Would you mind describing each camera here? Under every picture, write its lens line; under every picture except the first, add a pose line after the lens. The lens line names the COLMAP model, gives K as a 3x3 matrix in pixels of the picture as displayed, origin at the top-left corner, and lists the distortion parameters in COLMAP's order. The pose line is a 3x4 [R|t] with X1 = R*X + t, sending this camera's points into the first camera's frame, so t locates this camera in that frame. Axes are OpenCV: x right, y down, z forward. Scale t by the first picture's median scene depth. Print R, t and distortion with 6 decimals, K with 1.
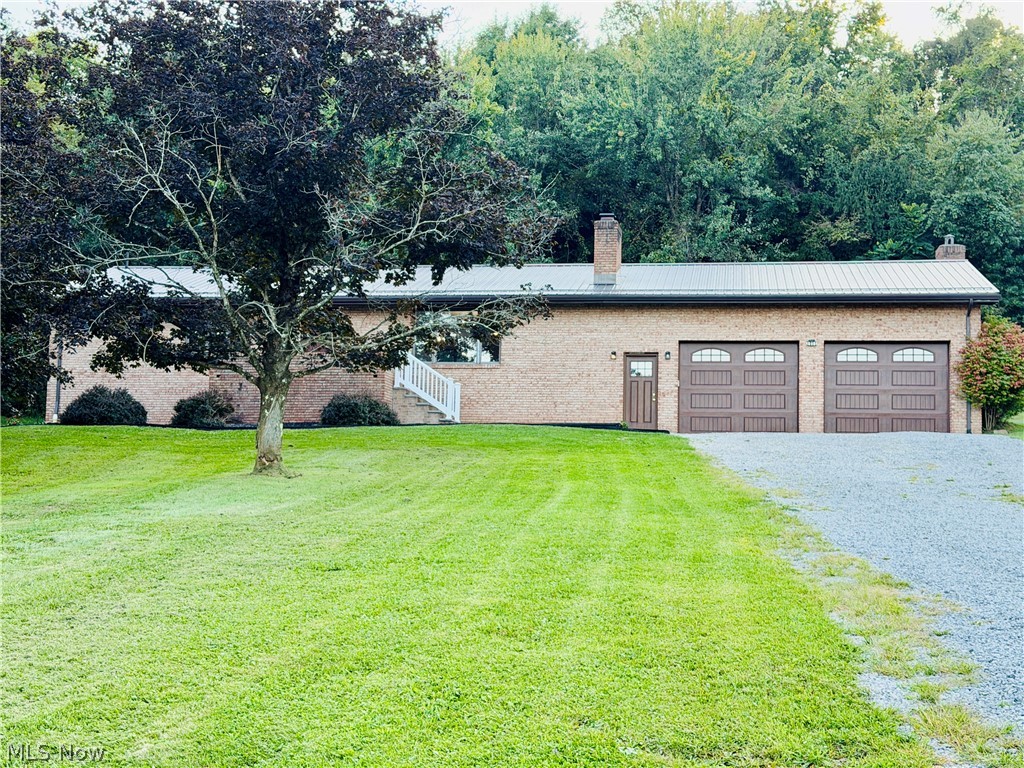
lens RADIAL K [[1426.5, 0, 511.0], [0, 1426.5, 392.8], [0, 0, 1]] dist [0.112215, 0.000000]
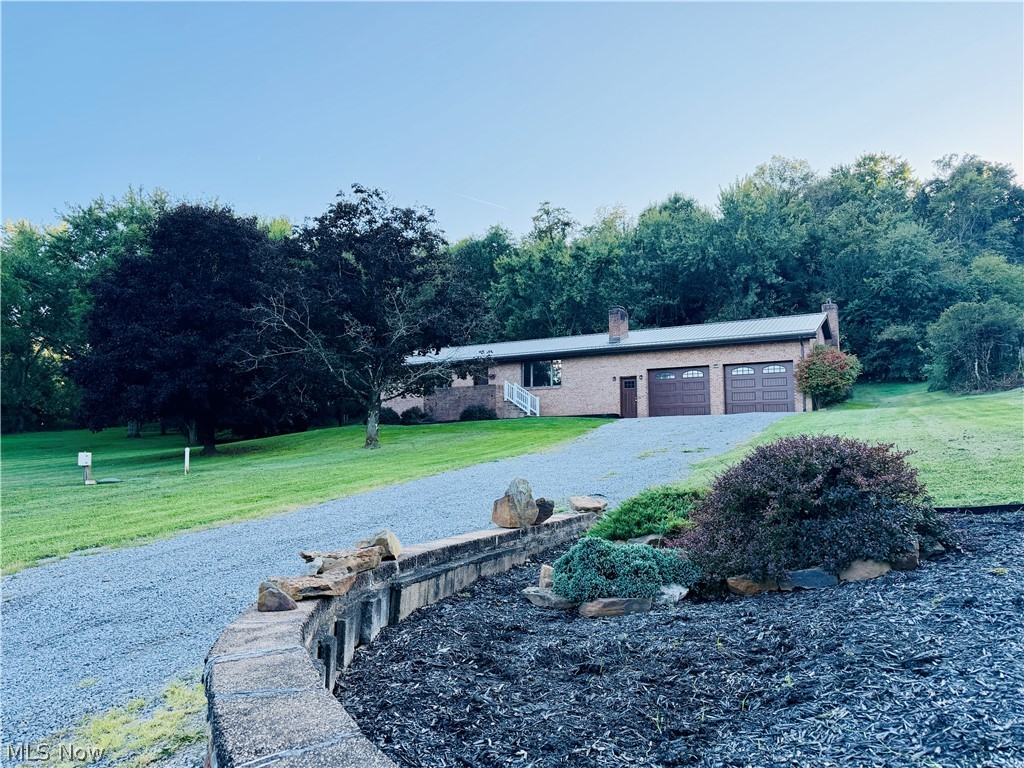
lens RADIAL K [[719.0, 0, 511.3], [0, 719.0, 381.8], [0, 0, 1]] dist [0.077078, -0.094734]
pose [[0.940290, -0.056777, -0.335606, 0.271680], [0.049498, 0.998317, -0.030211, 0.000839], [0.336757, 0.011795, 0.941518, 0.028528]]
